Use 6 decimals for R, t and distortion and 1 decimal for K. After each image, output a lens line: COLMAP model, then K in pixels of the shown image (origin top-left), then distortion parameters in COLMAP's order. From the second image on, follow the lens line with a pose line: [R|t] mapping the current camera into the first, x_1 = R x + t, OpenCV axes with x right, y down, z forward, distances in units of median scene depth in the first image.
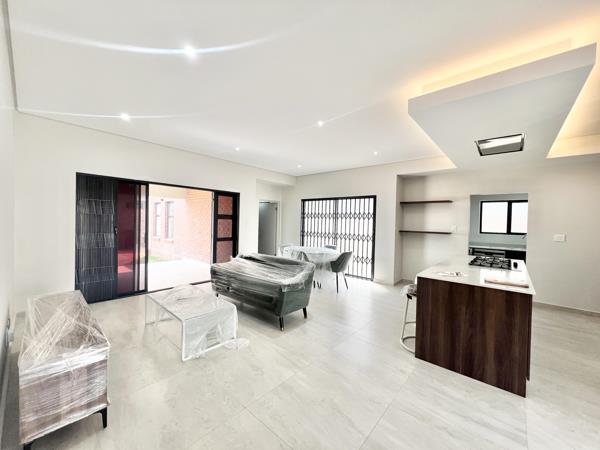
lens RADIAL K [[241.5, 0, 296.9], [0, 241.5, 226.1], [0, 0, 1]] dist [0.000010, -0.000412]
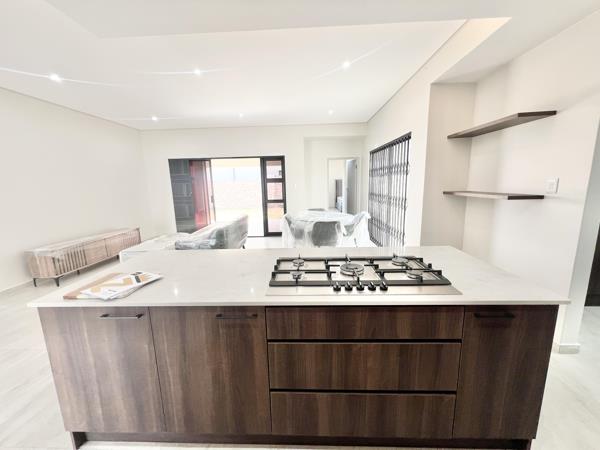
lens RADIAL K [[241.5, 0, 300.2], [0, 241.5, 223.3], [0, 0, 1]] dist [0.000010, -0.000412]
pose [[0.637165, 0.089309, -0.765536, 0.620376], [0.026761, 0.990101, 0.137781, 0.006180], [0.770263, -0.108275, 0.628467, 0.394136]]
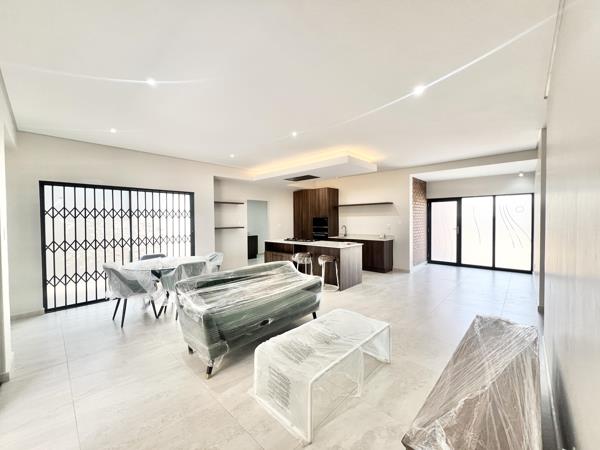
lens RADIAL K [[241.5, 0, 302.1], [0, 241.5, 222.3], [0, 0, 1]] dist [0.000010, -0.000412]
pose [[0.016910, -0.035481, 0.999227, -0.608862], [0.032695, 0.998855, 0.034915, -0.029171], [-0.999322, 0.032079, 0.018050, 0.555943]]
